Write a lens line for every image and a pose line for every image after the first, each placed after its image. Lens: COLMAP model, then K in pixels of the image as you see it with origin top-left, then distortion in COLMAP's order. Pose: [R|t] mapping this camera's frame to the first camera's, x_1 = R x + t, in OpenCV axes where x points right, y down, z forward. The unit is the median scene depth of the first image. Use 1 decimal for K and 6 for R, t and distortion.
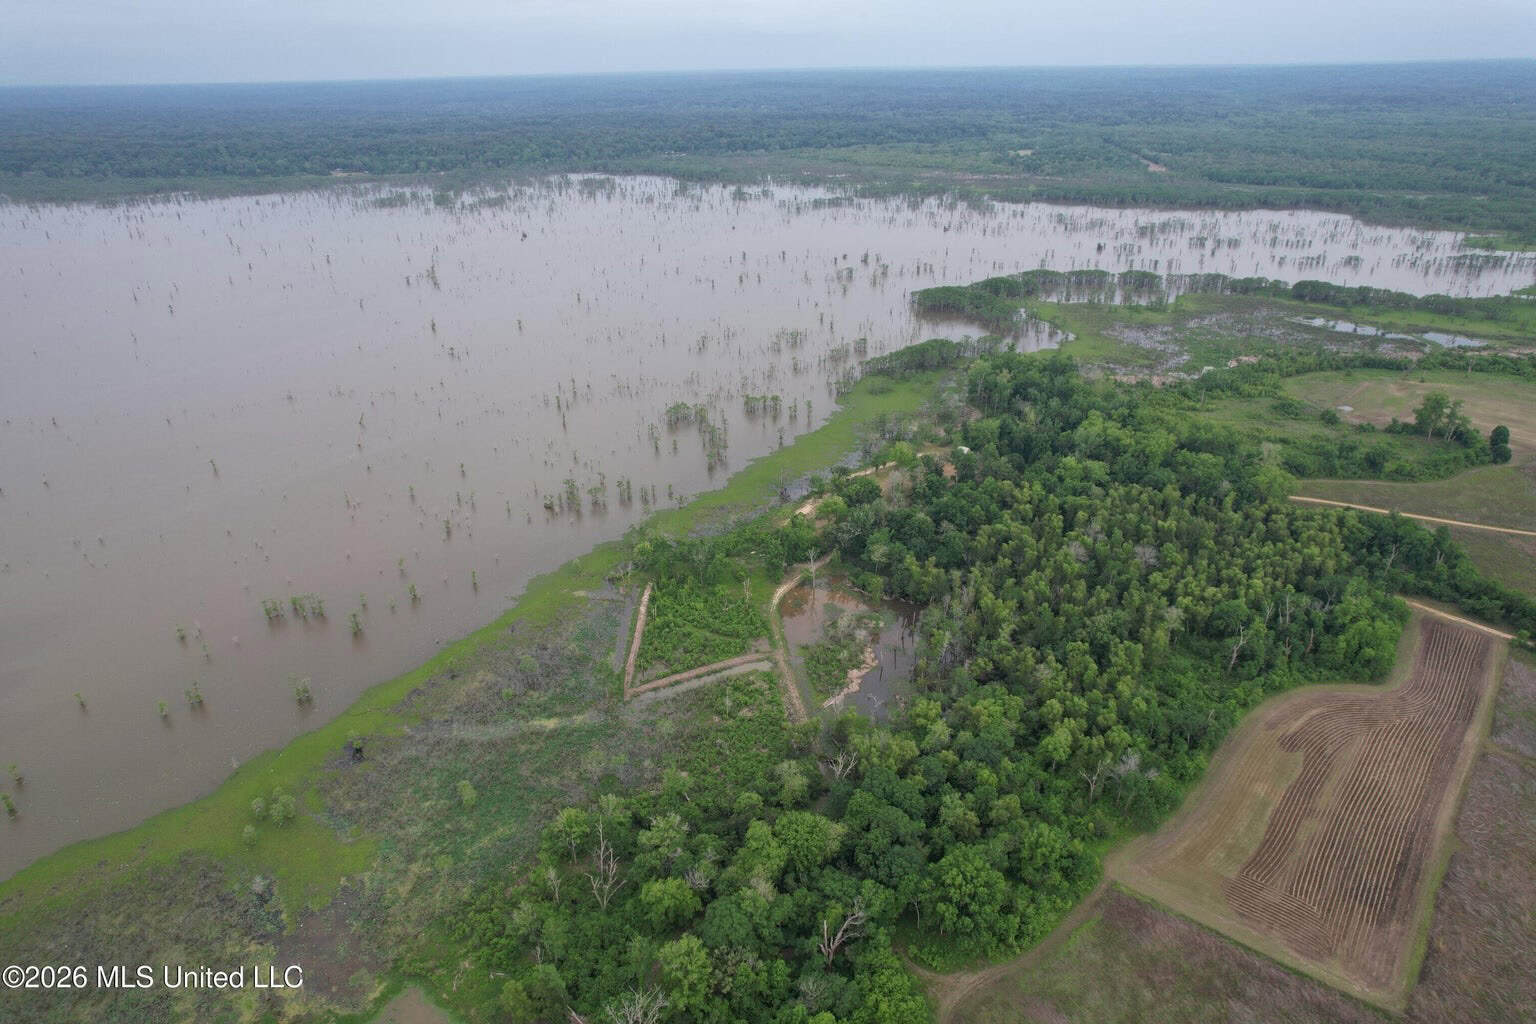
lens RADIAL K [[976.9, 0, 768.6], [0, 976.9, 532.0], [0, 0, 1]] dist [-0.073589, 0.066680]
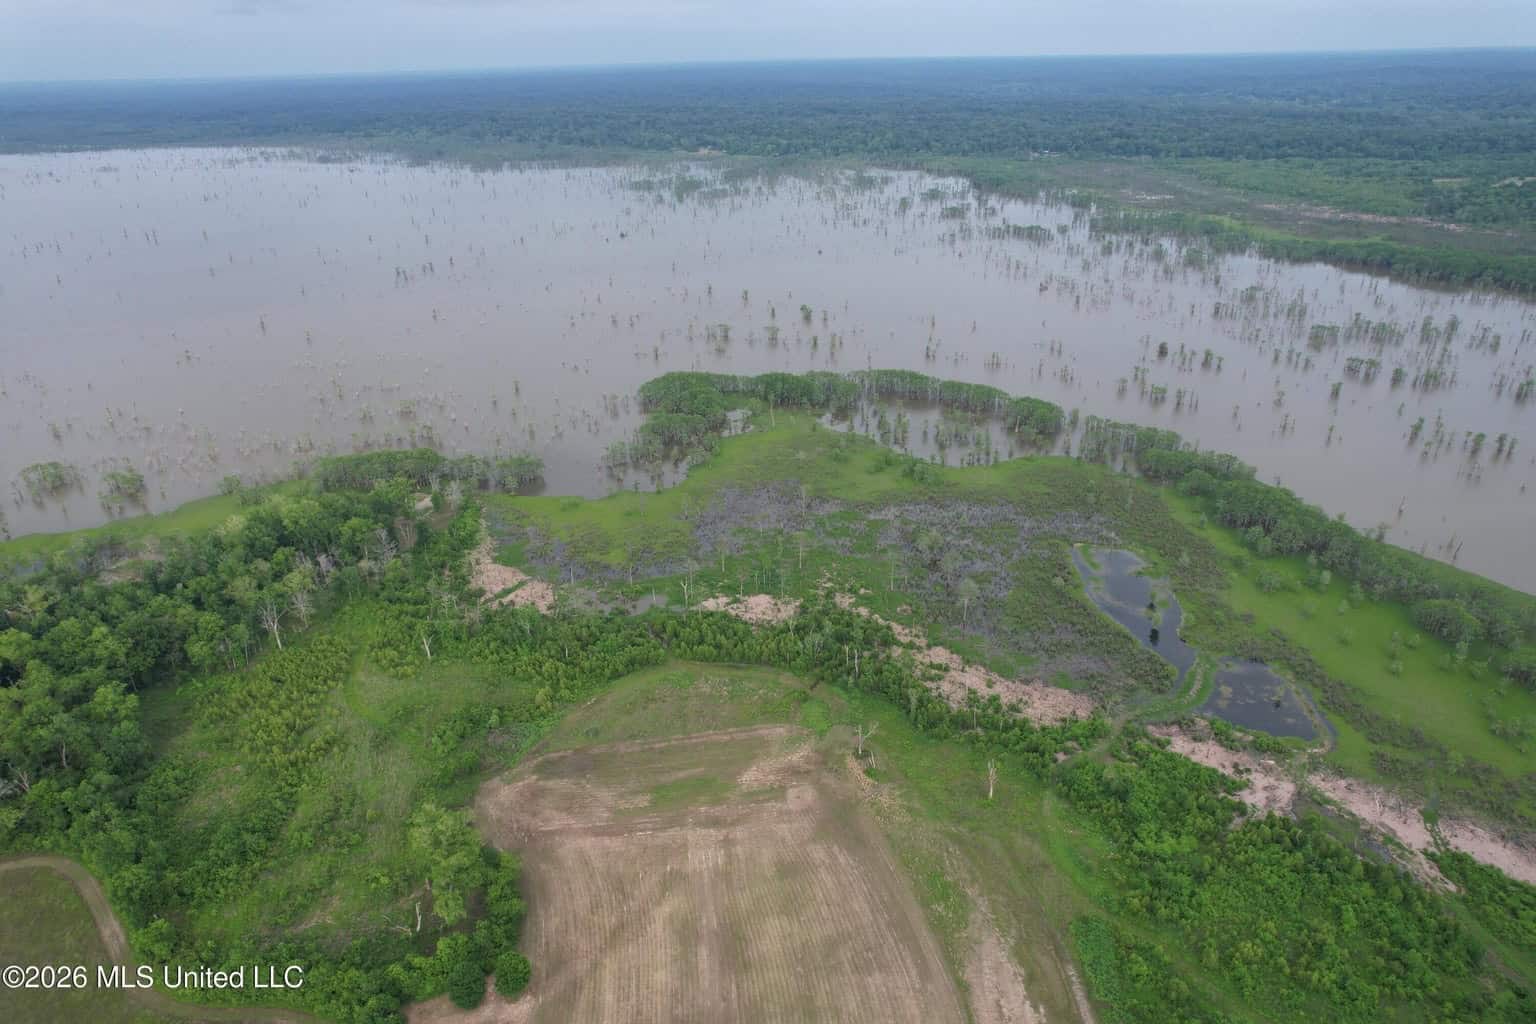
lens RADIAL K [[976.9, 0, 768.5], [0, 976.9, 552.5], [0, 0, 1]] dist [-0.073589, 0.066680]
pose [[0.805903, 0.272828, -0.525439, 1.255670], [-0.253564, 0.961033, 0.110097, -0.431756], [0.535001, 0.044505, 0.843678, 0.851915]]
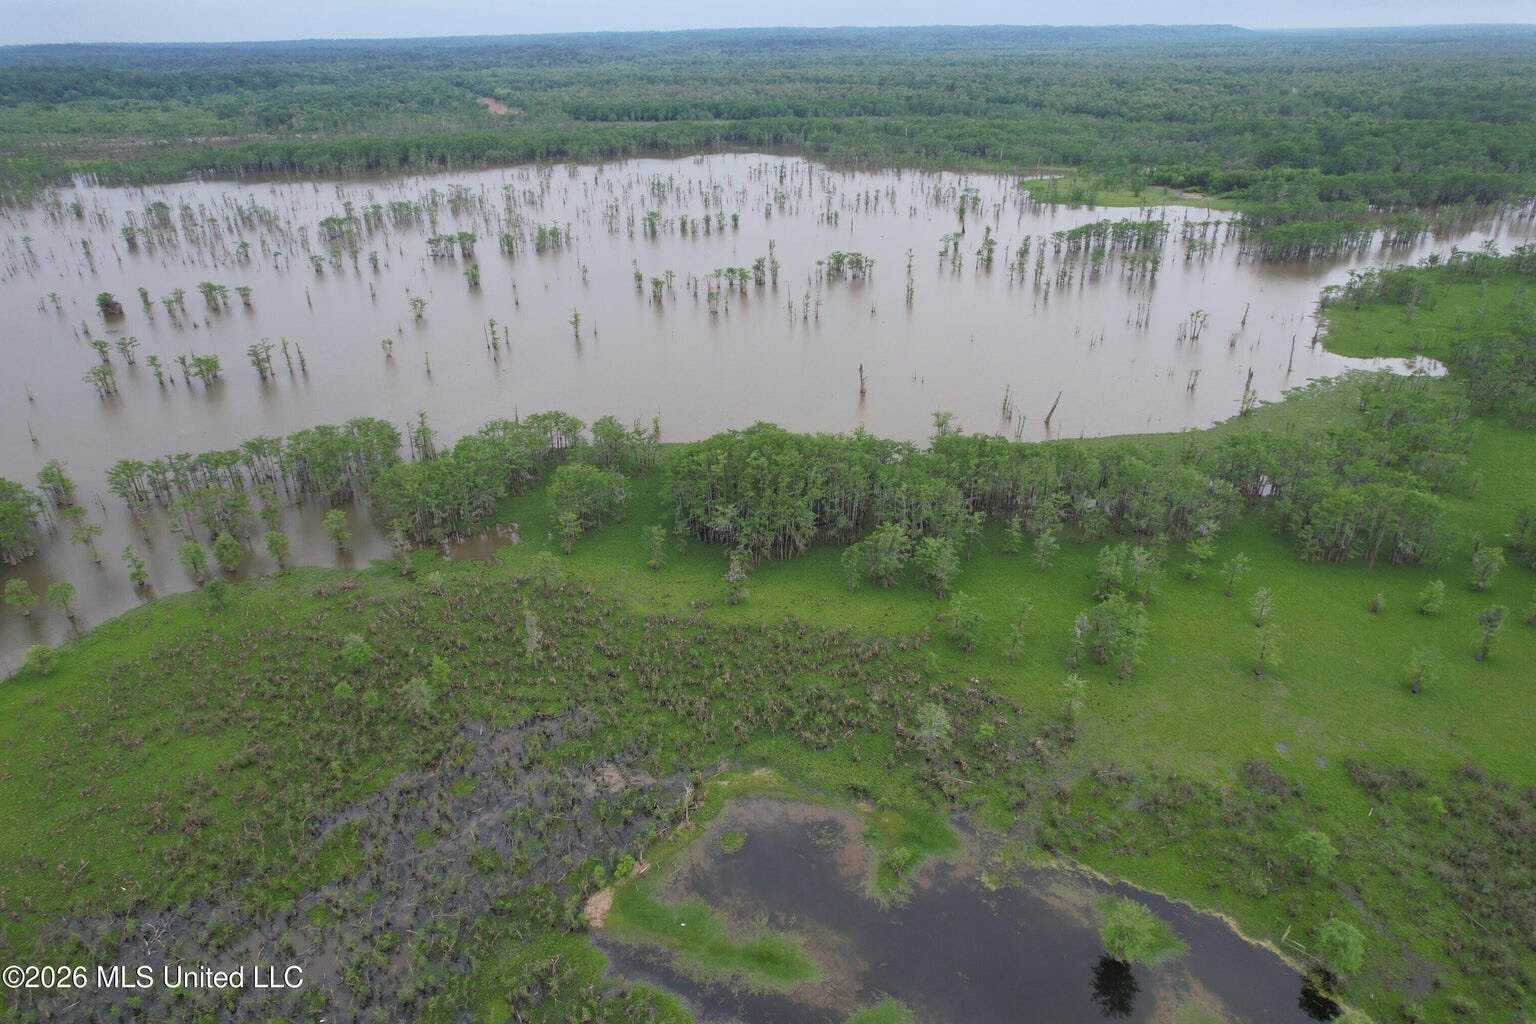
lens RADIAL K [[976.9, 0, 761.2], [0, 976.9, 516.1], [0, 0, 1]] dist [-0.073589, 0.066680]
pose [[0.876374, -0.215787, 0.430585, 0.946575], [0.215097, 0.975262, 0.050962, -0.506470], [-0.430930, 0.047956, 0.901110, 1.610283]]
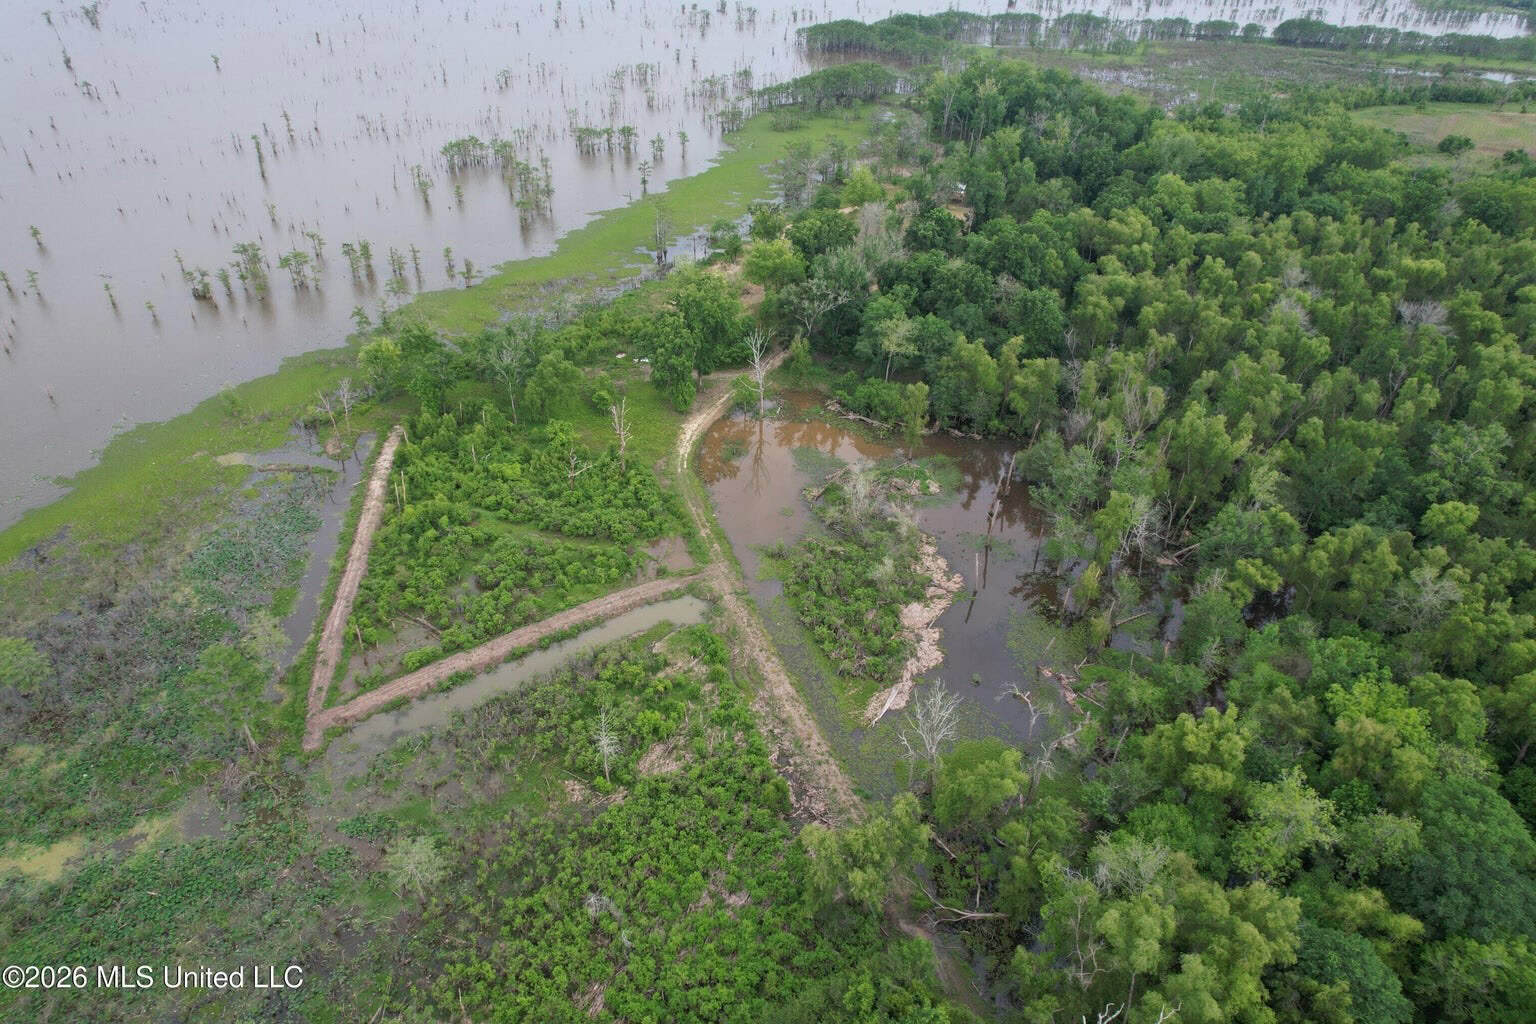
lens RADIAL K [[976.9, 0, 770.8], [0, 976.9, 526.3], [0, 0, 1]] dist [-0.073589, 0.066680]
pose [[0.984667, -0.067017, 0.161059, -0.026132], [0.044698, 0.989366, 0.138407, 0.041374], [-0.168622, -0.129086, 0.977192, 0.501778]]
